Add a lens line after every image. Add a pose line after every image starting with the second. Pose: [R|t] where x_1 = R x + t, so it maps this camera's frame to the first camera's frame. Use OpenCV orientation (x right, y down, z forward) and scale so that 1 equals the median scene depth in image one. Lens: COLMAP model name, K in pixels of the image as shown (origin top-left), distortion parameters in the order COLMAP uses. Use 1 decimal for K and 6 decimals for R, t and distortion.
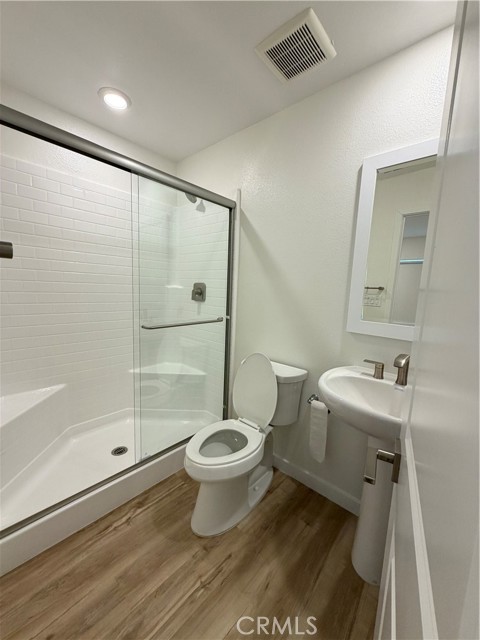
lens RADIAL K [[254.1, 0, 240.0], [0, 254.1, 320.0], [0, 0, 1]] dist [-0.000567, 0.000066]
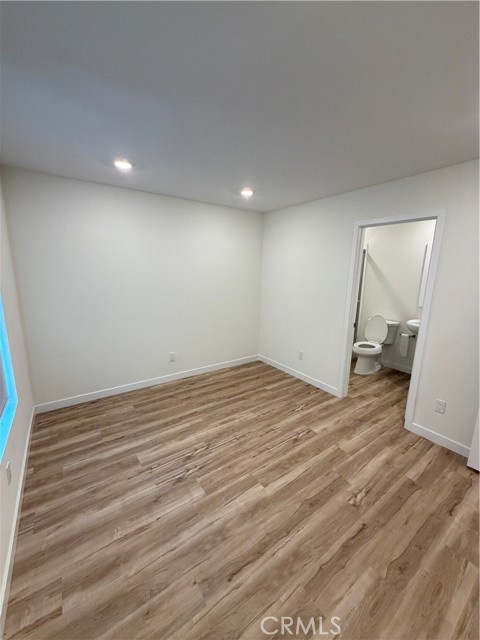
lens RADIAL K [[254.1, 0, 240.0], [0, 254.1, 320.0], [0, 0, 1]] dist [-0.000567, 0.000066]
pose [[0.976139, 0.018499, -0.216359, -0.787320], [-0.005717, 0.998209, 0.059553, 0.039259], [0.217073, -0.056895, 0.974496, -1.918443]]
